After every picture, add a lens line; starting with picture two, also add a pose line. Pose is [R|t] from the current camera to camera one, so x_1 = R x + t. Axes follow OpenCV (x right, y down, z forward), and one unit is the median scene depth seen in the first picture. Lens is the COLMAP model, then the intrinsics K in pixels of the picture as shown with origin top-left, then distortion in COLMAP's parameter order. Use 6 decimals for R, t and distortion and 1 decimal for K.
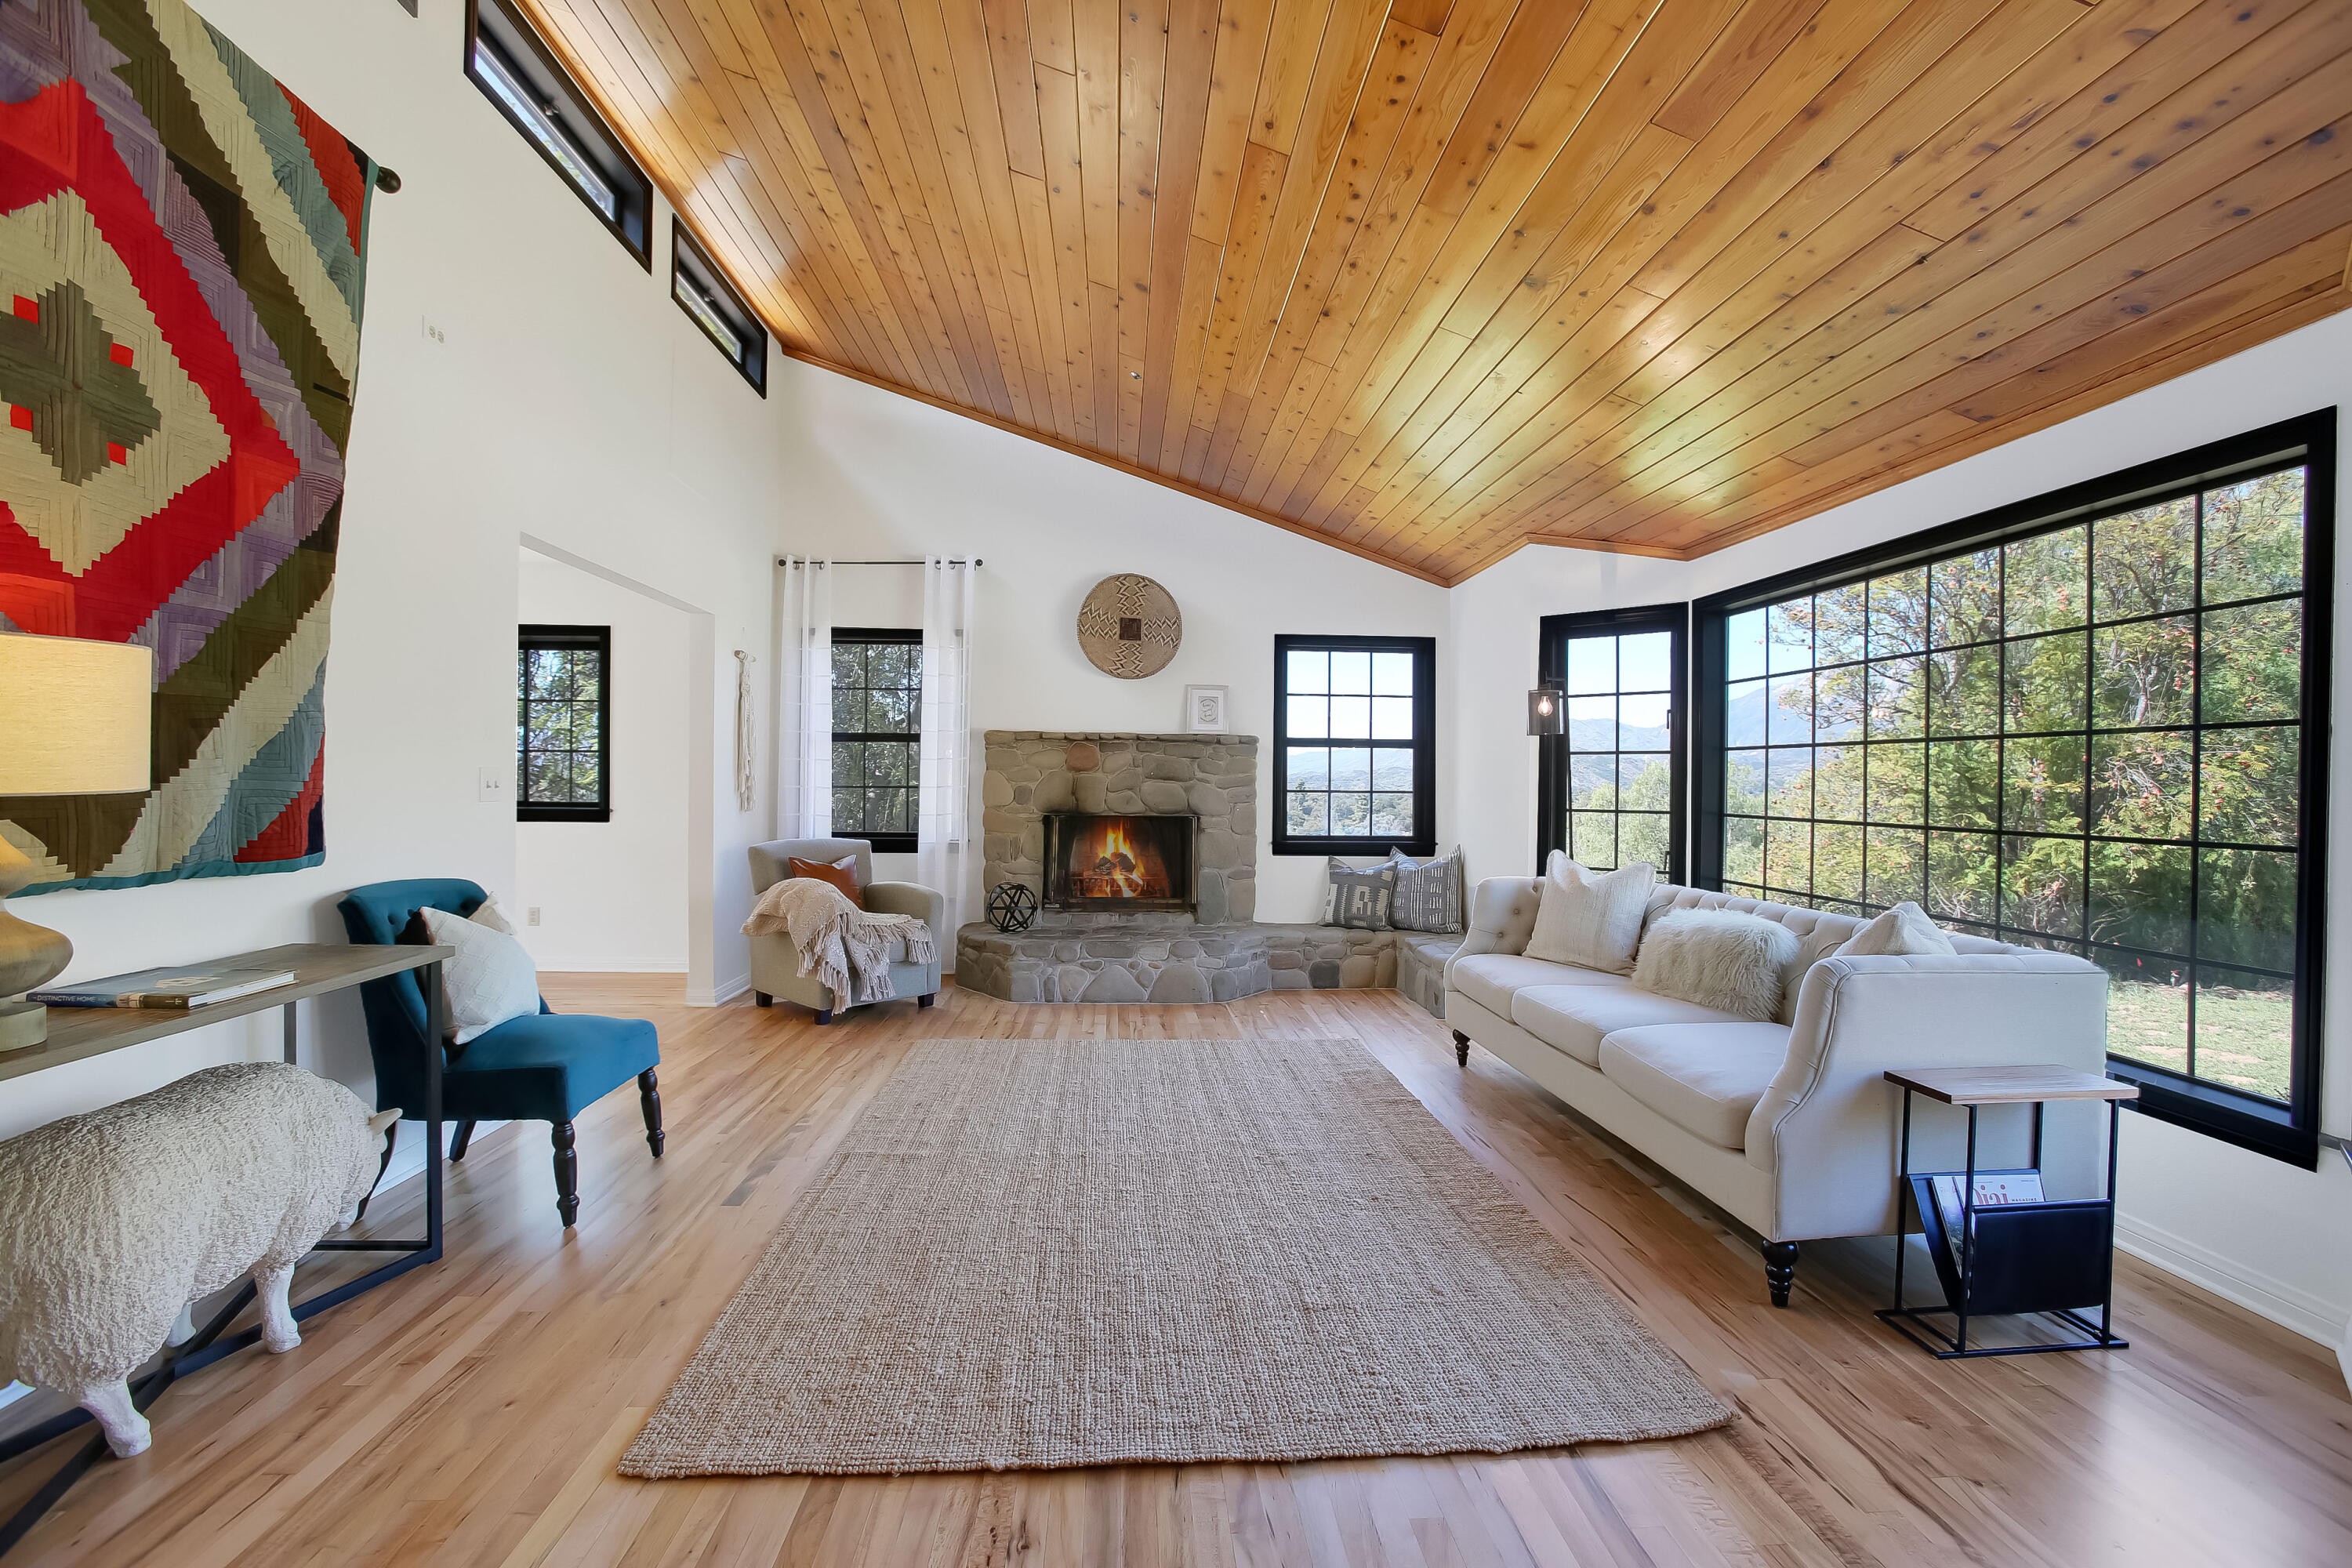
lens RADIAL K [[1124.6, 0, 1176.0], [0, 1124.6, 784.0], [0, 0, 1]] dist [-0.025481, 0.000145]
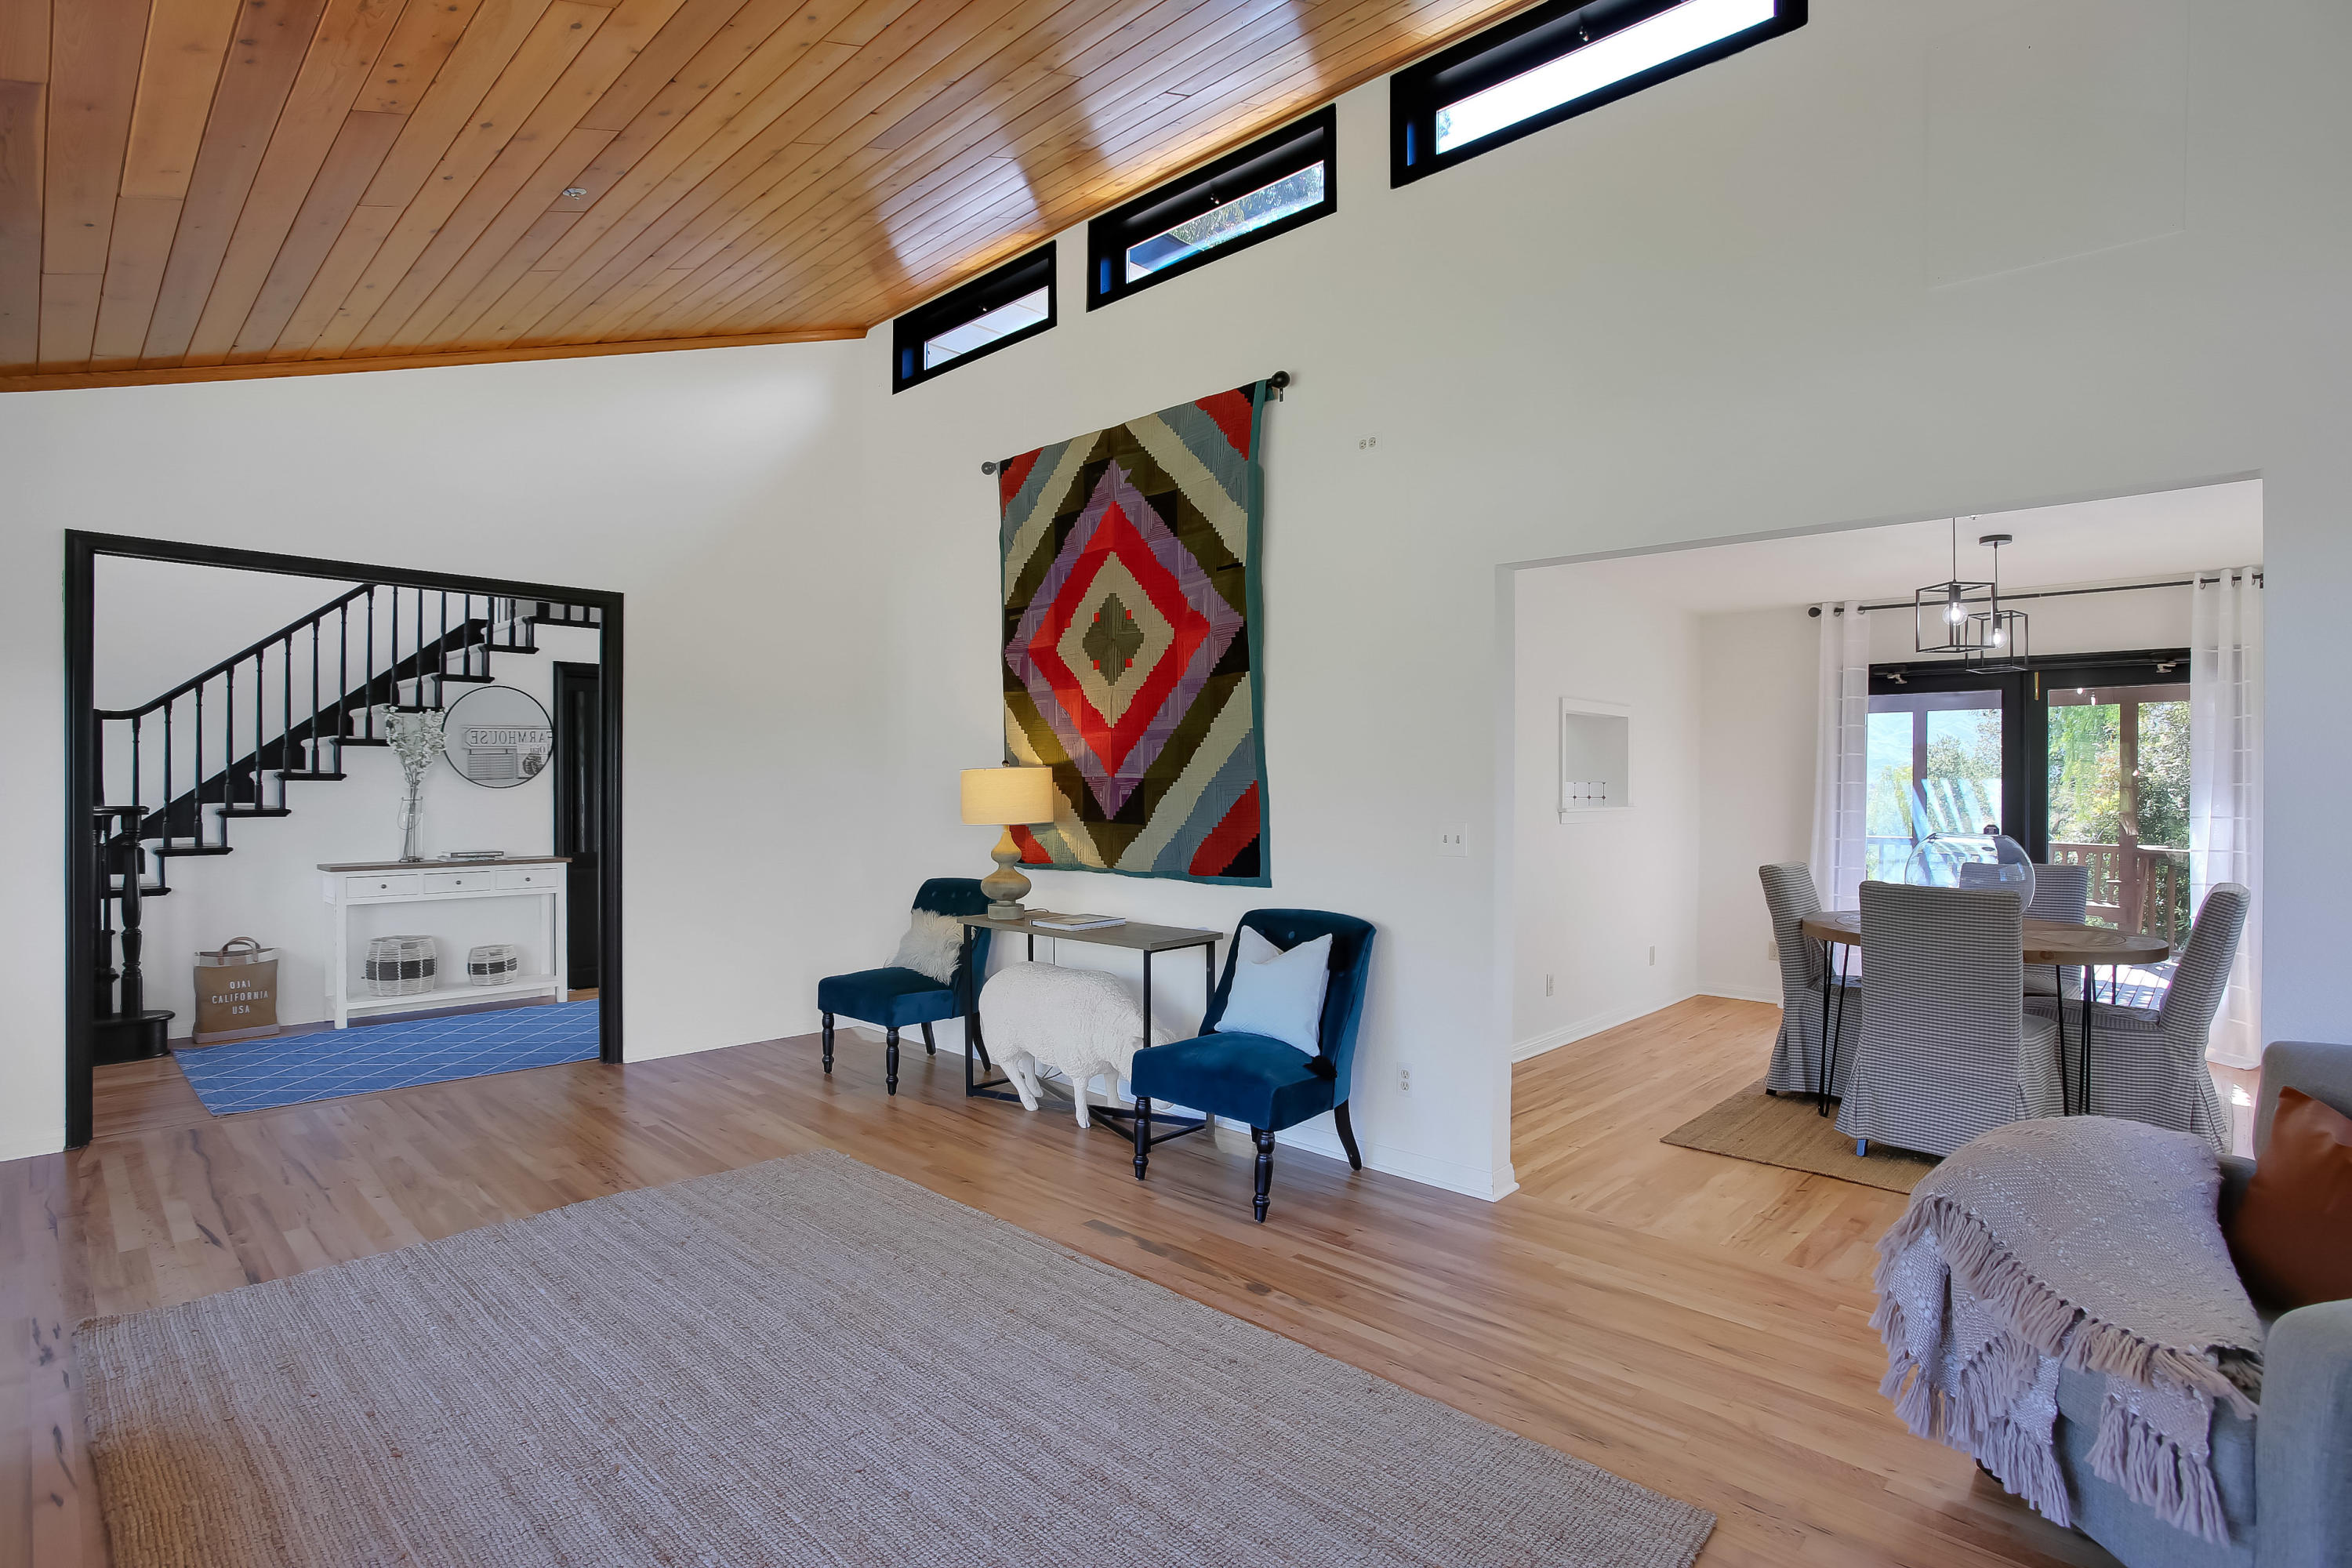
lens RADIAL K [[1124.6, 0, 1176.0], [0, 1124.6, 784.0], [0, 0, 1]] dist [-0.025481, 0.000145]
pose [[-0.728670, -0.010038, -0.684791, 0.365079], [-0.011109, 0.999934, -0.002837, -0.062706], [0.684775, 0.005540, -0.728734, 2.308556]]
